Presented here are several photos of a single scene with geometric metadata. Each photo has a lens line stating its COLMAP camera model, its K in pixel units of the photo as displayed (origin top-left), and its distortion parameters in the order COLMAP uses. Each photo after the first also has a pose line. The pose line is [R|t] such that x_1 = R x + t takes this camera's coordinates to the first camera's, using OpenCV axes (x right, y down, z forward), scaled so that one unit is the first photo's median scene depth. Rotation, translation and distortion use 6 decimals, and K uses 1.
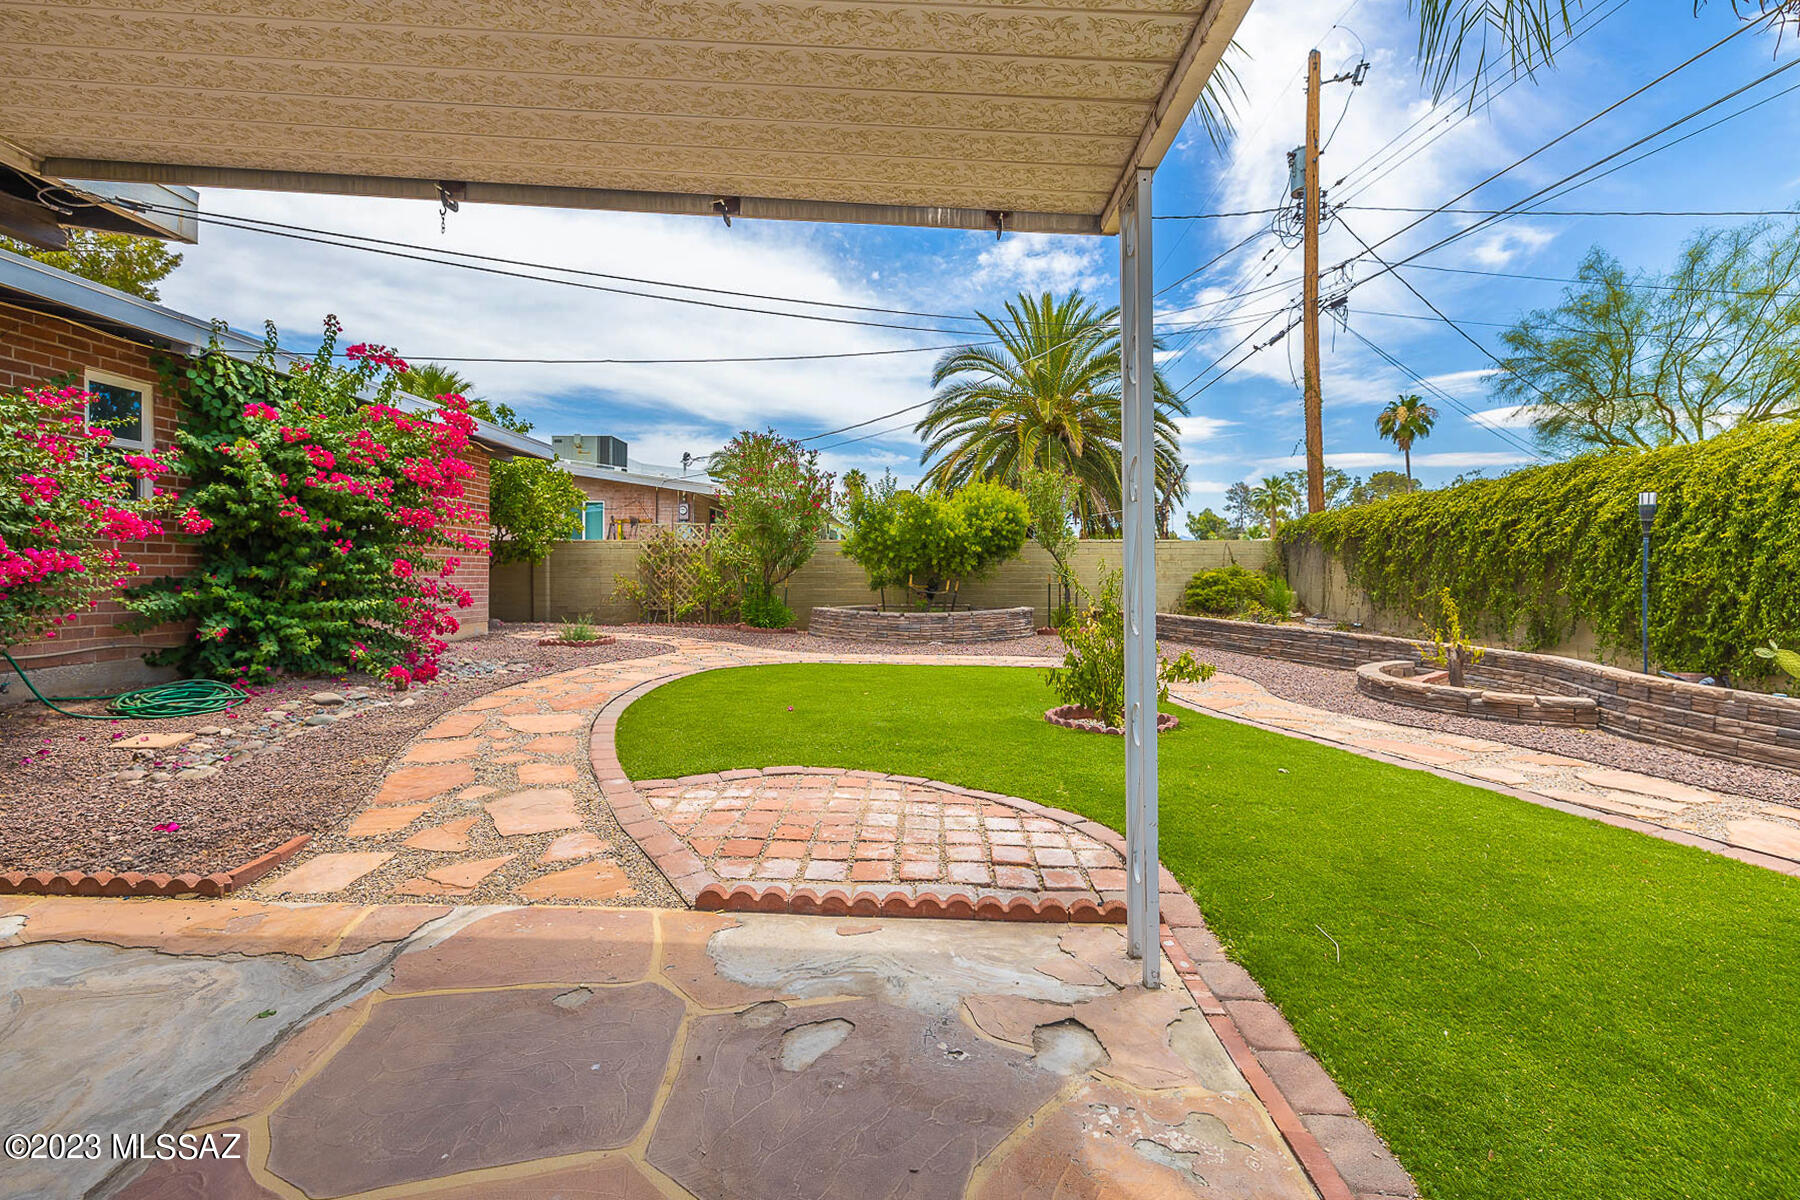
lens RADIAL K [[791.2, 0, 882.0], [0, 791.2, 568.4], [0, 0, 1]] dist [-0.001318, -0.000163]
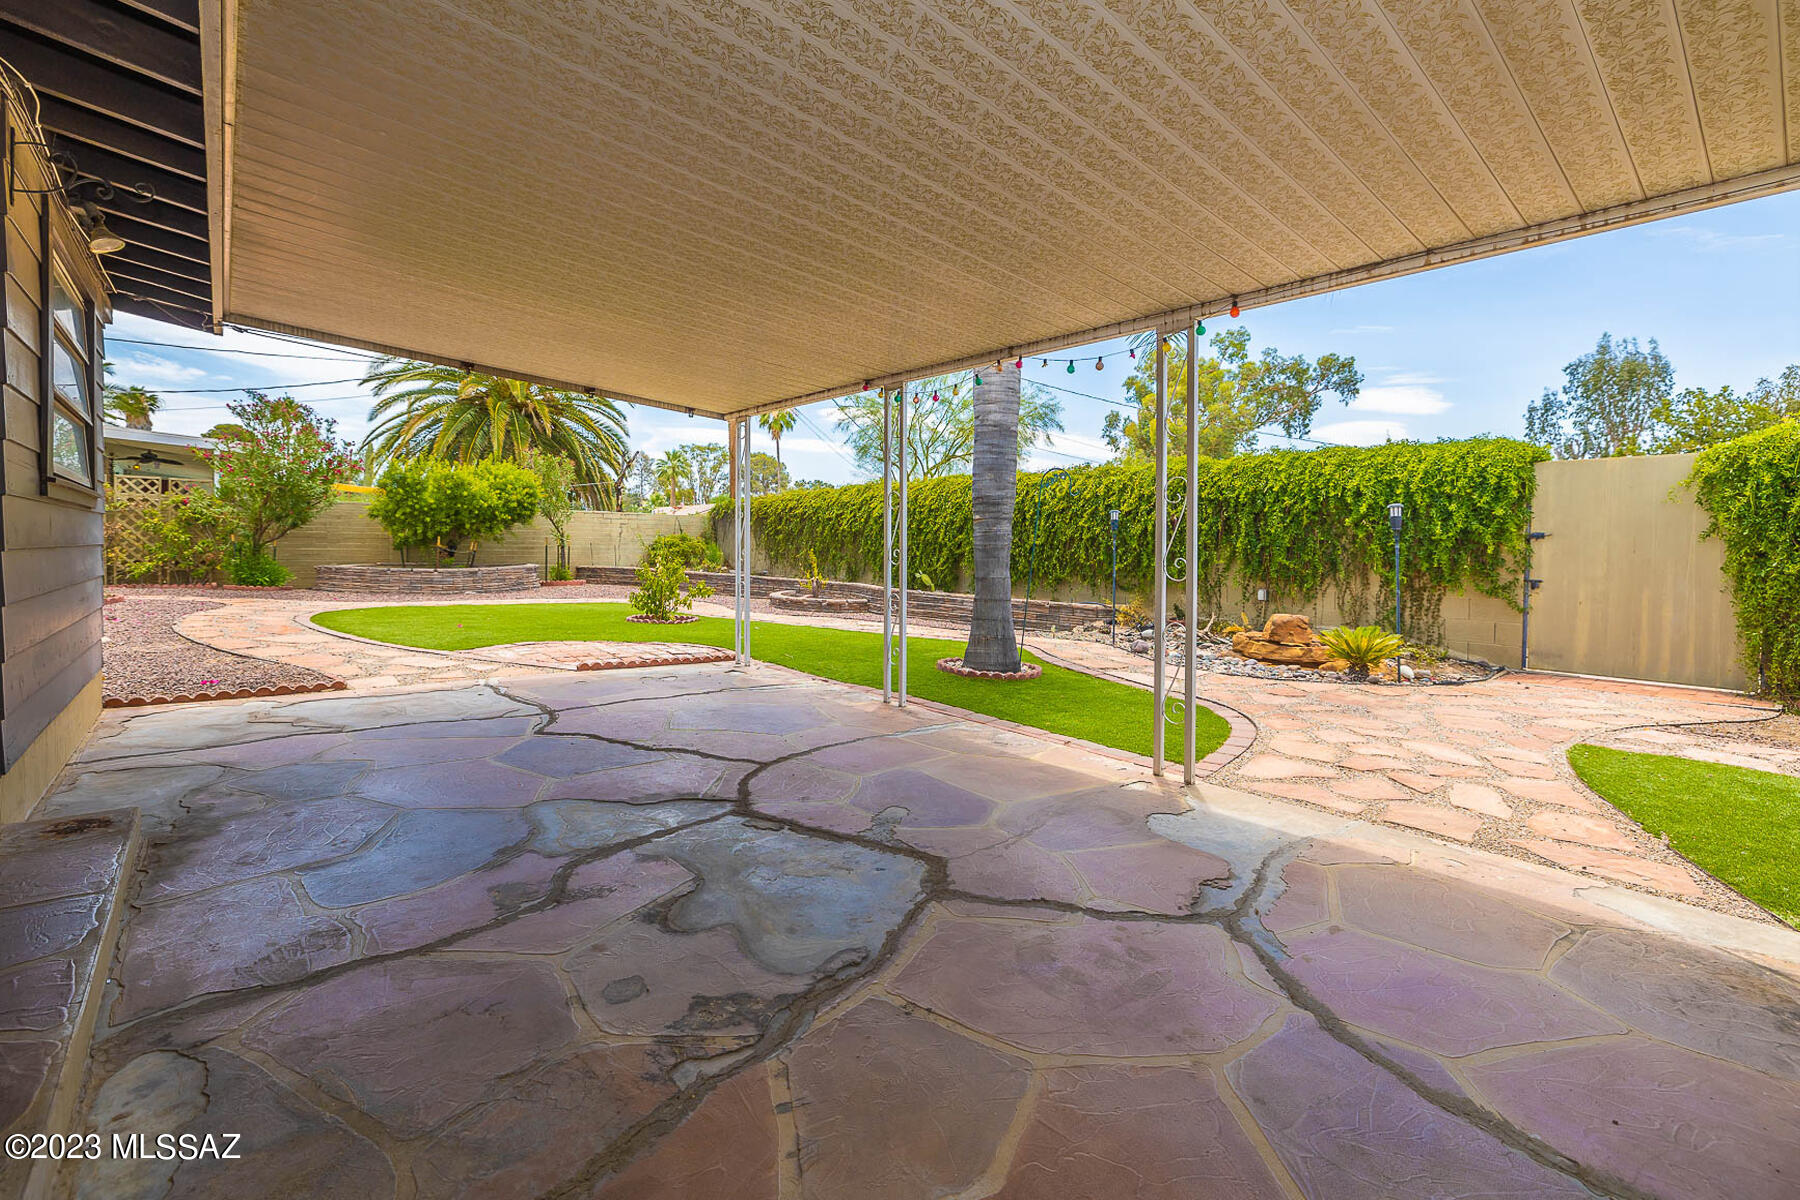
lens RADIAL K [[791.2, 0, 882.0], [0, 791.2, 568.4], [0, 0, 1]] dist [-0.001318, -0.000163]
pose [[0.750604, -0.009756, 0.660680, -0.252170], [-0.020505, 0.999065, 0.038049, -0.002717], [-0.660434, -0.042106, 0.749702, -0.325953]]
